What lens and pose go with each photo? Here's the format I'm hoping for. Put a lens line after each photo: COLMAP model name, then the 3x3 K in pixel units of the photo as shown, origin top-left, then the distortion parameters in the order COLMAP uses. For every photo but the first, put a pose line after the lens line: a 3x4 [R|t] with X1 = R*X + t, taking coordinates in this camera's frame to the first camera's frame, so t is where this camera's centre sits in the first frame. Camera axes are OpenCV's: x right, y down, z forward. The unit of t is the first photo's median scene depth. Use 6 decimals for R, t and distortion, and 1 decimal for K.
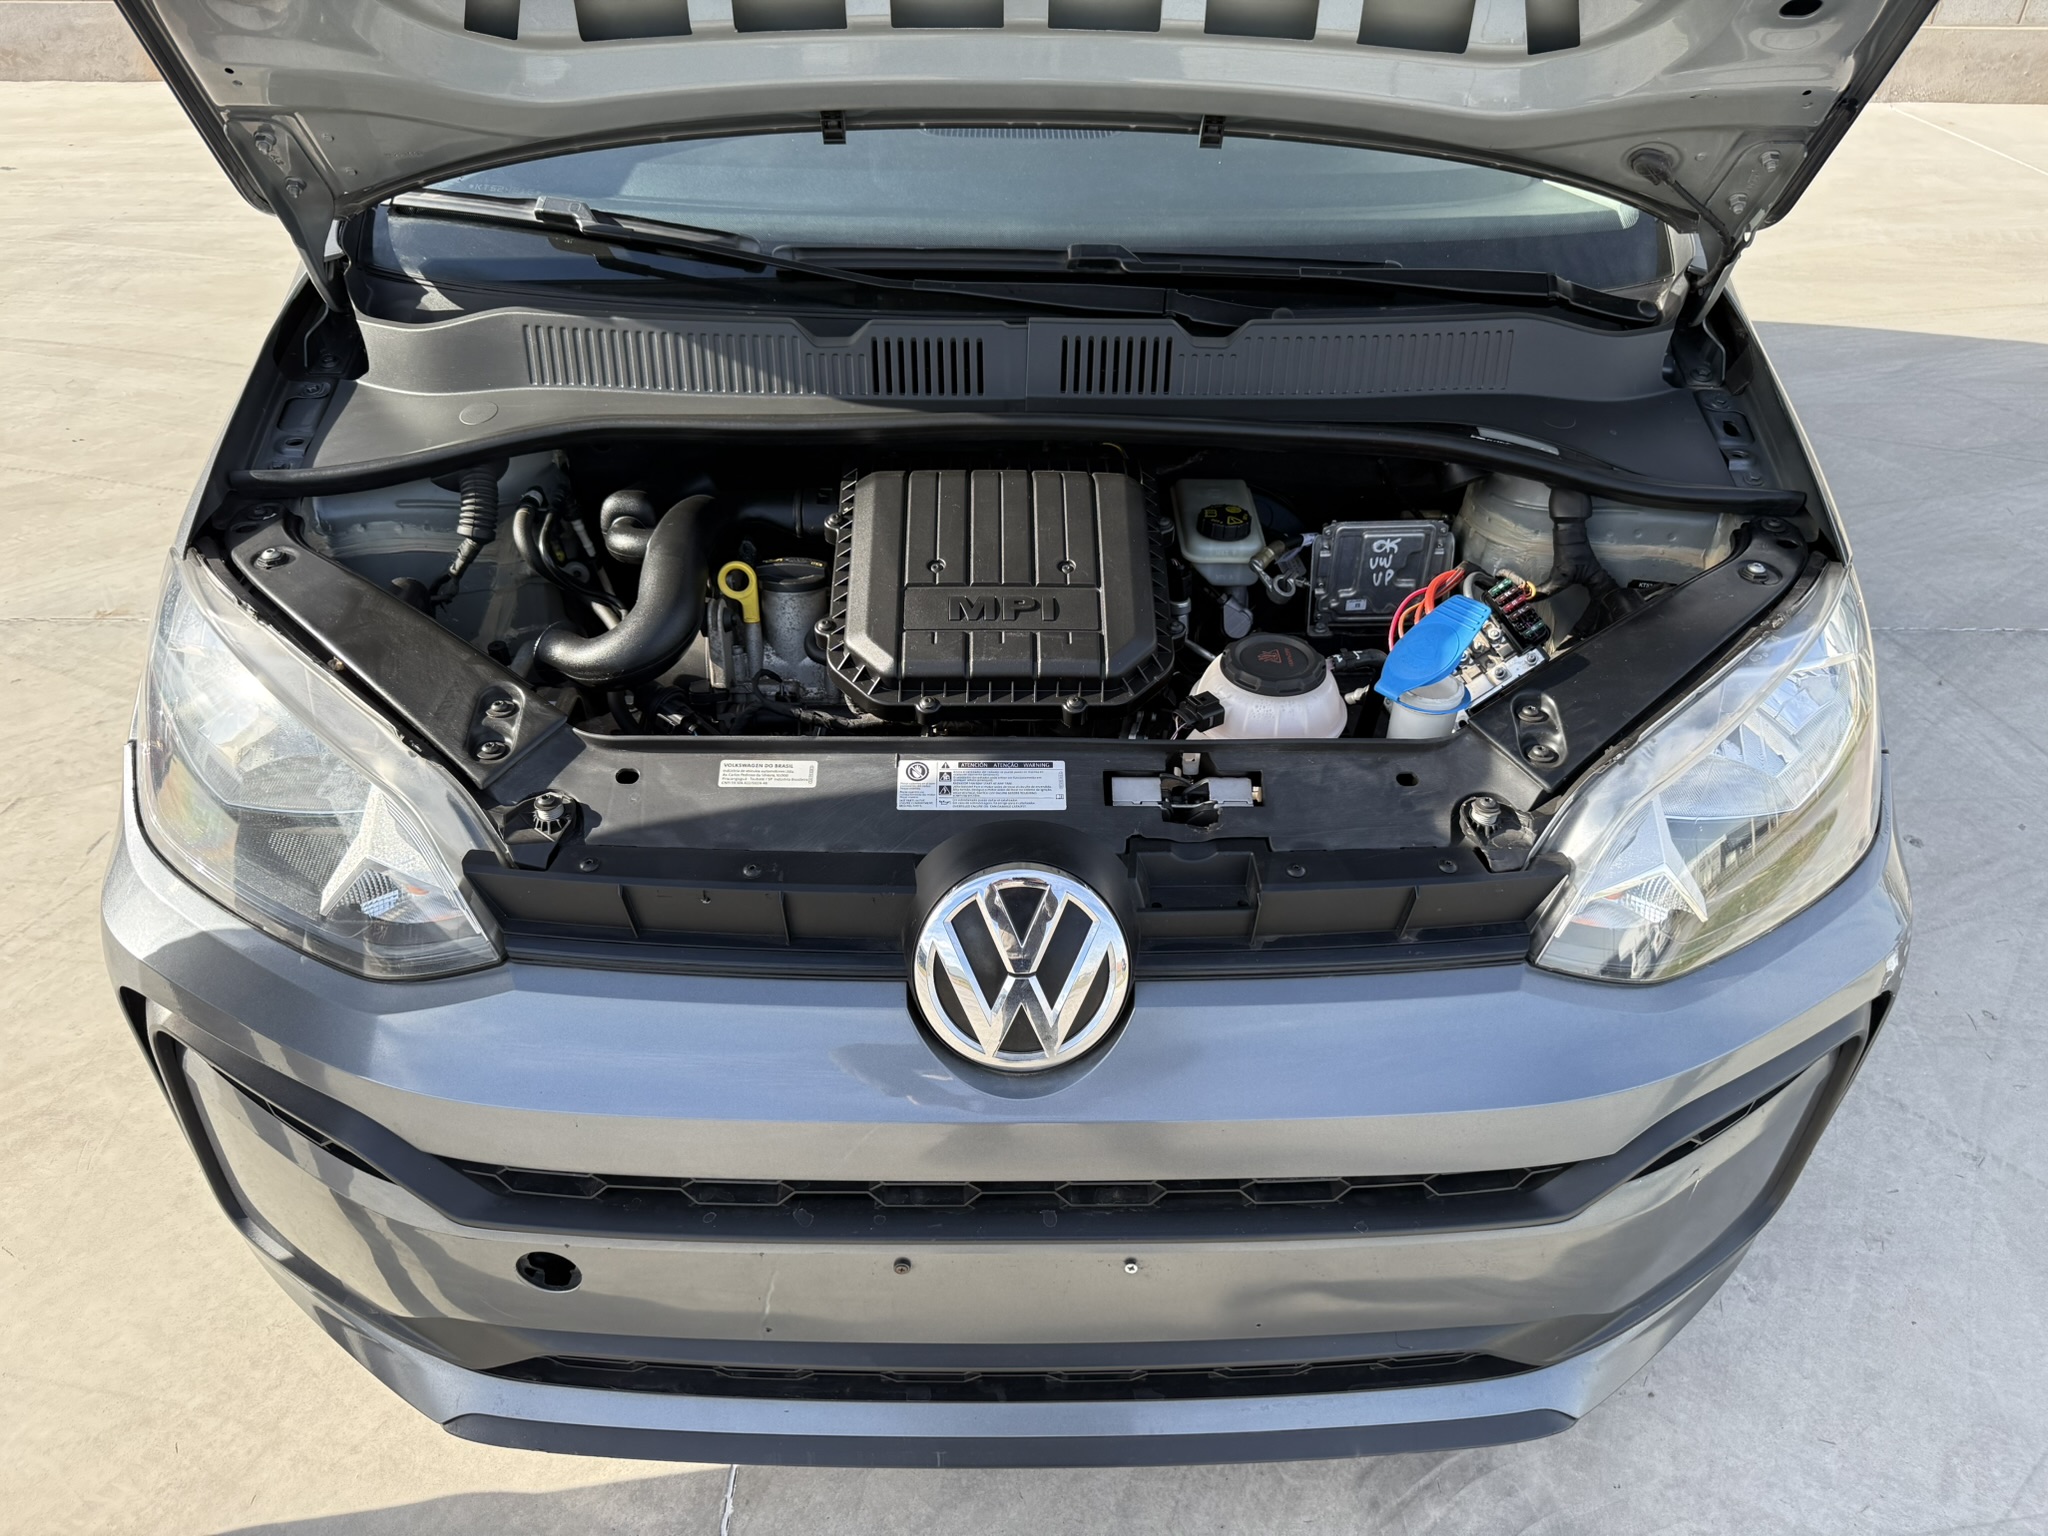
lens RADIAL K [[1451.8, 0, 1027.7], [0, 1451.8, 775.9], [0, 0, 1]] dist [0.023984, -0.036553]
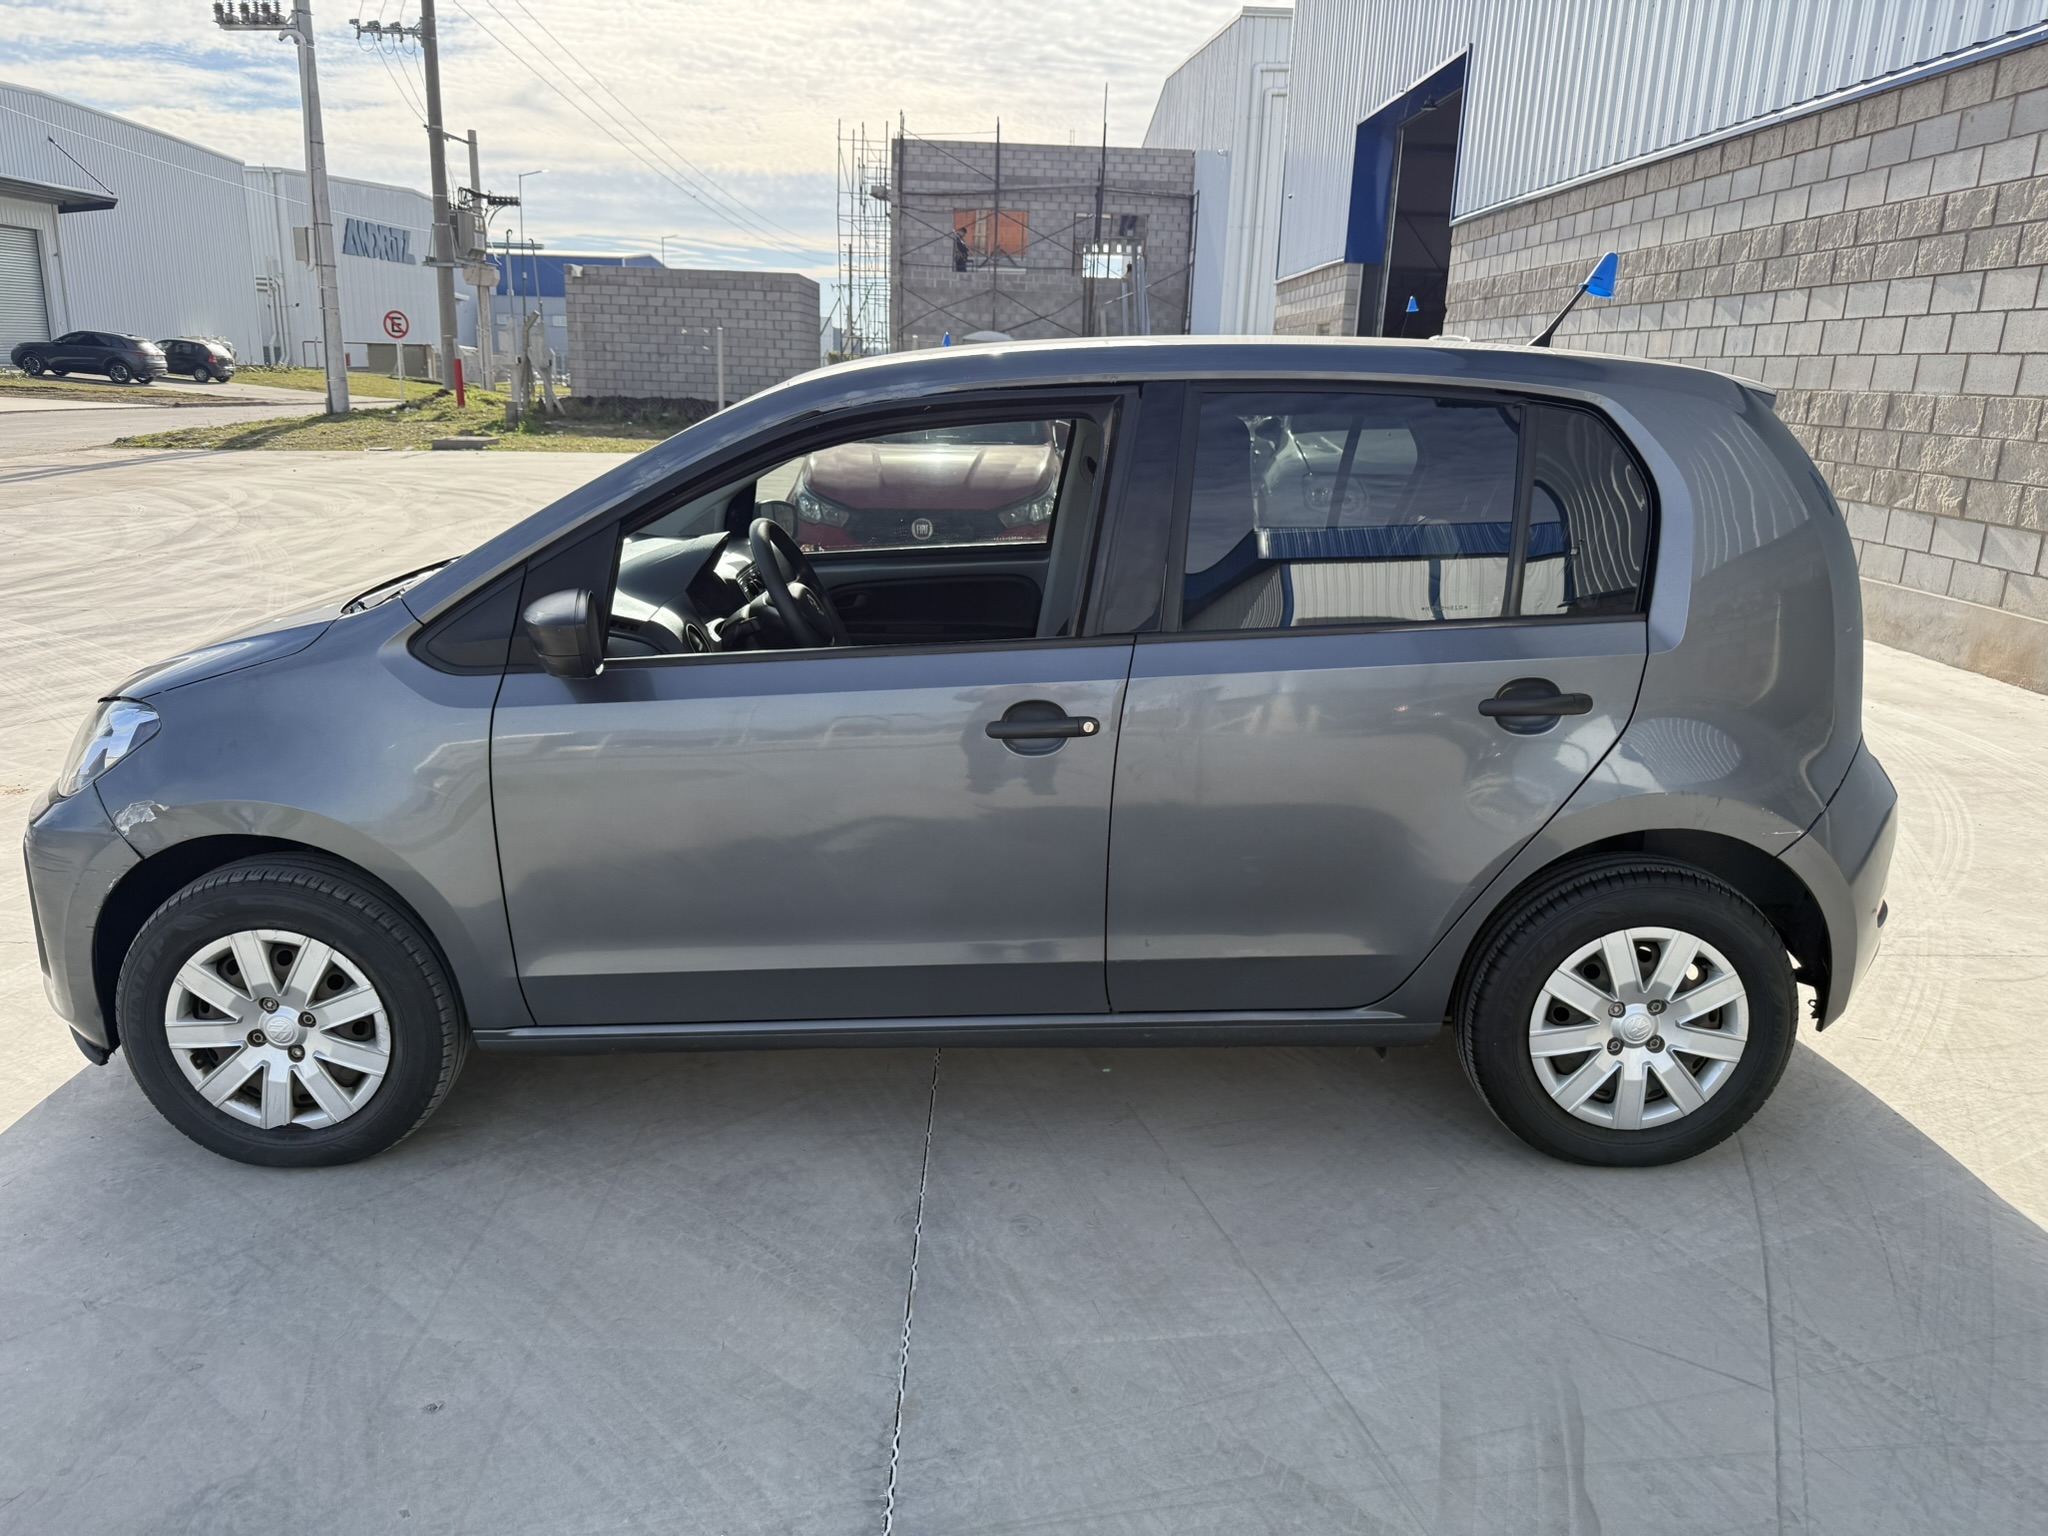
lens RADIAL K [[1451.8, 0, 1031.3], [0, 1451.8, 768.5], [0, 0, 1]] dist [0.023984, -0.036553]
pose [[-0.005361, 0.250310, -0.968151, 2.349681], [-0.598513, 0.774800, 0.203635, -1.121948], [0.801095, 0.580543, 0.145660, 1.616806]]
